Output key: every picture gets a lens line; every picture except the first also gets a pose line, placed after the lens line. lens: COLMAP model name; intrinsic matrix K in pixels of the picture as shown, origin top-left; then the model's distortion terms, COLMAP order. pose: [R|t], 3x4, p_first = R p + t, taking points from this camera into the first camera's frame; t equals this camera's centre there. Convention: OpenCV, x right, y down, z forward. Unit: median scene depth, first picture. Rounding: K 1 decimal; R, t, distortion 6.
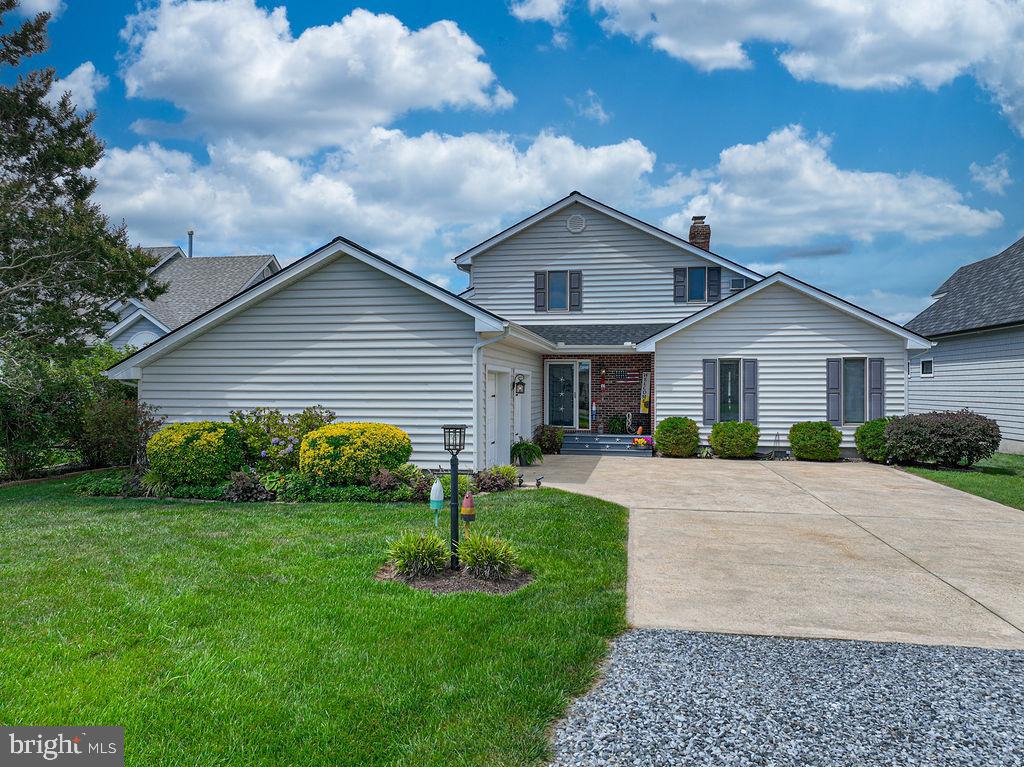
lens RADIAL K [[767.2, 0, 533.6], [0, 767.2, 404.5], [0, 0, 1]] dist [0.003246, 0.012695]
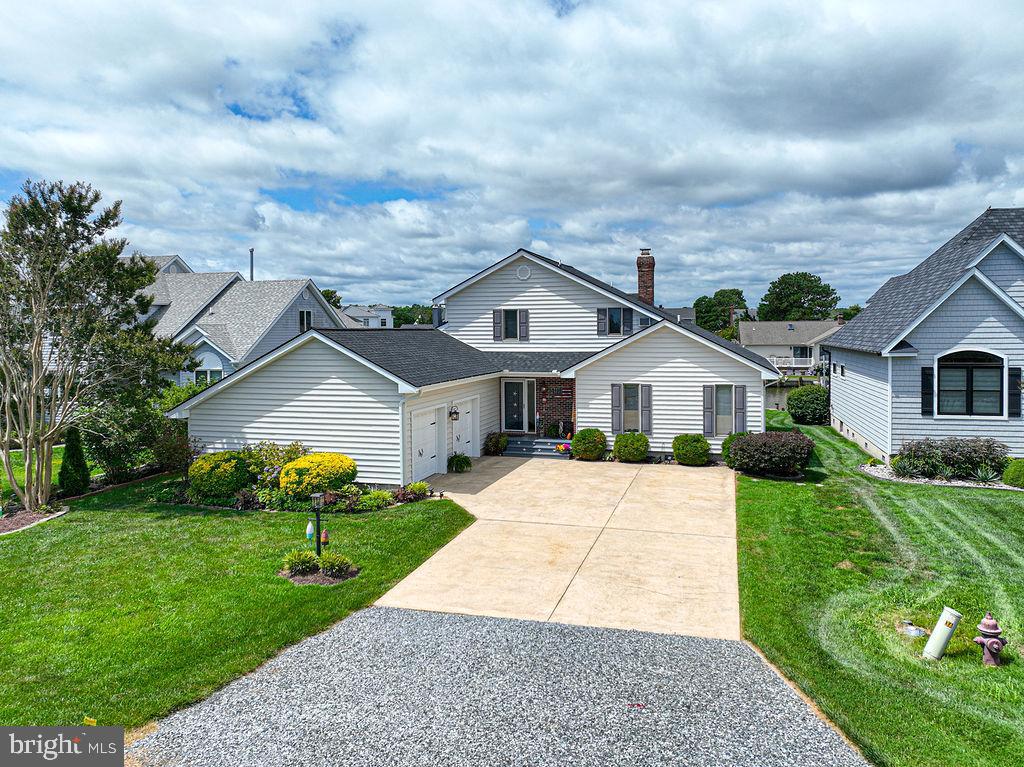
lens RADIAL K [[767.2, 0, 552.4], [0, 767.2, 378.4], [0, 0, 1]] dist [0.003246, 0.012695]
pose [[0.996083, -0.000775, -0.088424, 0.383575], [0.004560, 0.999081, 0.042611, -0.202204], [0.088309, -0.042847, 0.995171, -0.497394]]
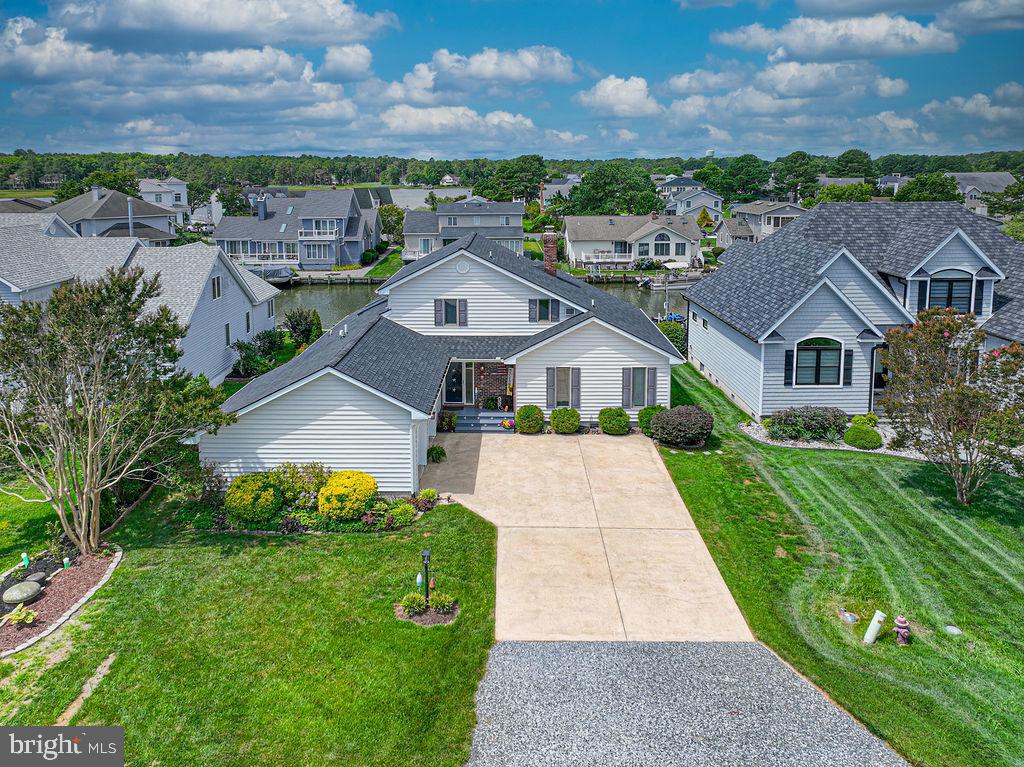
lens RADIAL K [[767.2, 0, 537.2], [0, 767.2, 331.6], [0, 0, 1]] dist [0.003246, 0.012695]
pose [[0.986327, -0.032510, 0.161562, -0.073729], [0.003443, 0.984200, 0.177024, -0.656930], [-0.164764, -0.174047, 0.970855, -0.789040]]
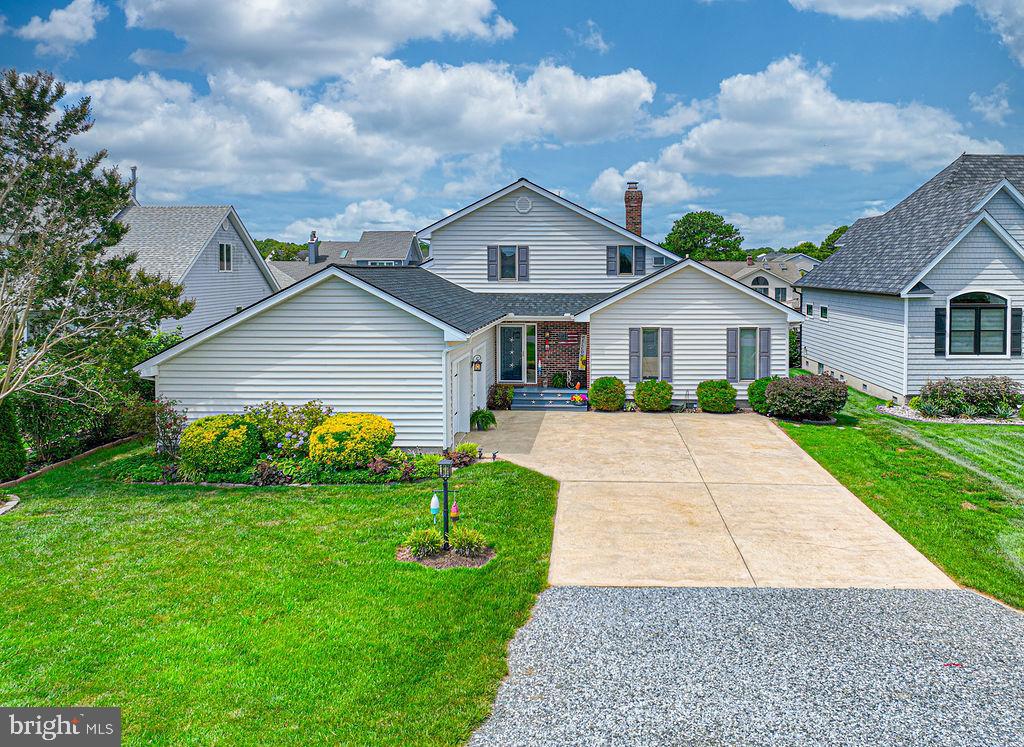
lens RADIAL K [[826.6, 0, 611.0], [0, 826.6, 337.7], [0, 0, 1]] dist [-0.003277, 0.028131]
pose [[0.987989, -0.012549, 0.154014, -0.012959], [0.002872, 0.998016, 0.062894, -0.204035], [-0.154497, -0.061696, 0.986065, -0.450868]]
